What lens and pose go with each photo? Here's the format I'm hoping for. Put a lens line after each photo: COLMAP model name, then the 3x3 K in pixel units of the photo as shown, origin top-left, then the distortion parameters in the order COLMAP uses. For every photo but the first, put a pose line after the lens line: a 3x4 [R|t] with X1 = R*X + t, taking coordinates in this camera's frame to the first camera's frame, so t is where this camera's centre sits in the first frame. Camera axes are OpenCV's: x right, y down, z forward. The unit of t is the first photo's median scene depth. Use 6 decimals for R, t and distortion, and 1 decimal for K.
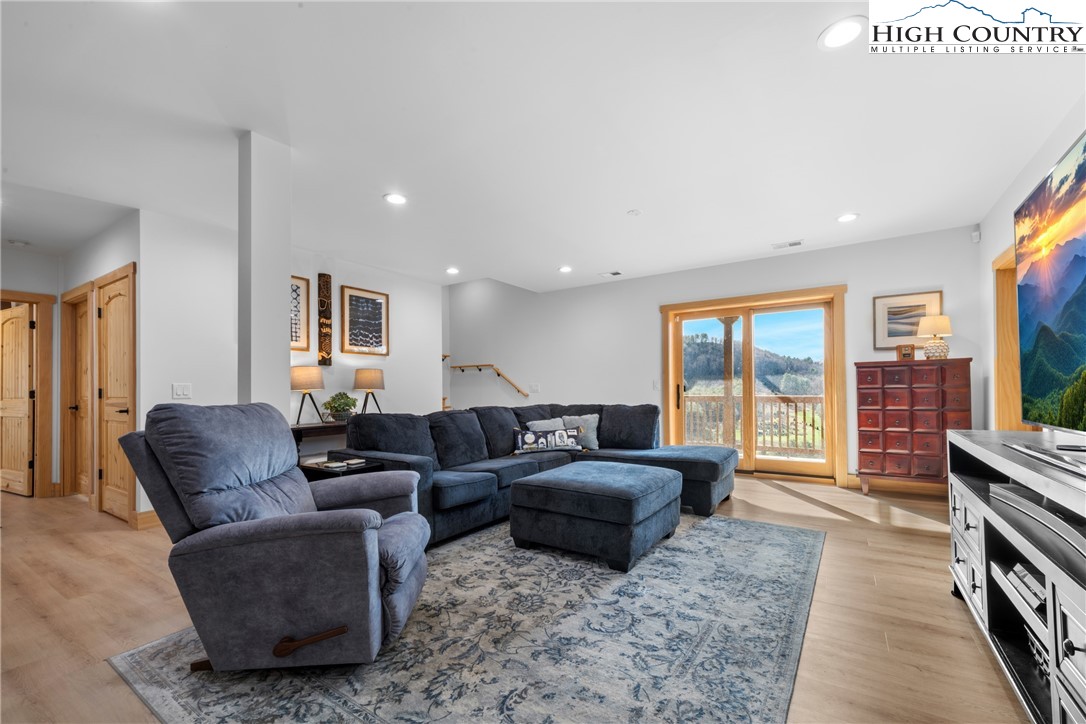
lens RADIAL K [[466.7, 0, 536.2], [0, 466.7, 384.5], [0, 0, 1]] dist [0.003767, 0.000109]
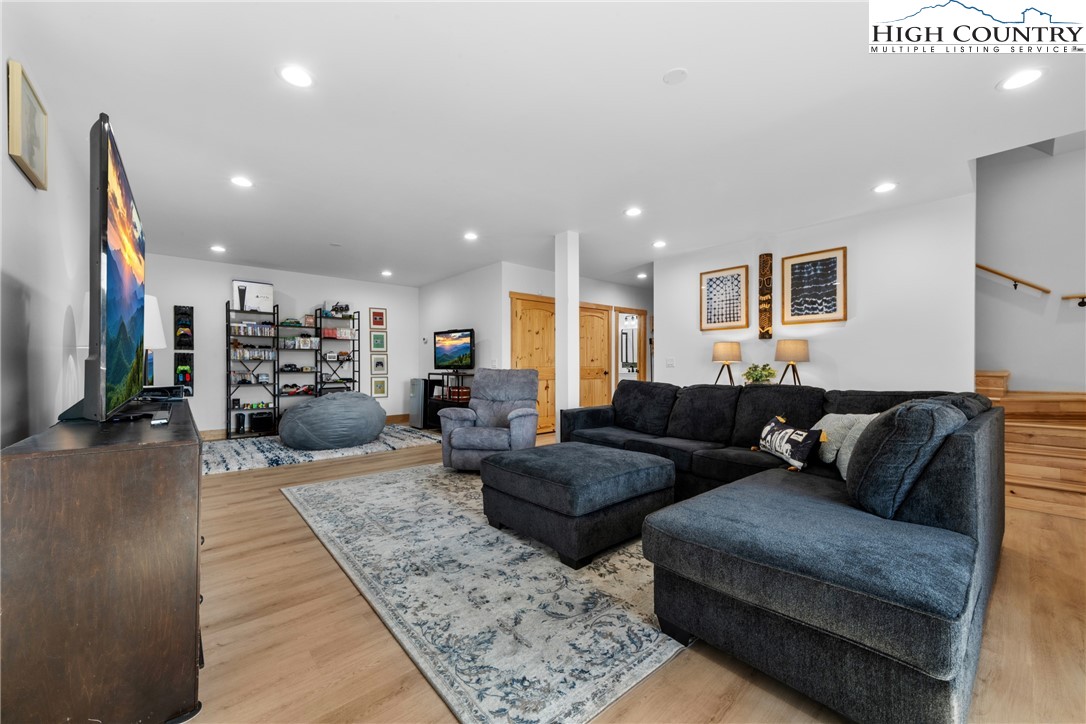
lens RADIAL K [[422.9, 0, 549.0], [0, 422.9, 363.0], [0, 0, 1]] dist [0.014998, -0.002789]
pose [[-0.259294, 0.012582, -0.965716, 0.941305], [0.019101, 0.999786, 0.007898, -0.002319], [0.965609, -0.016399, -0.259479, 1.148475]]
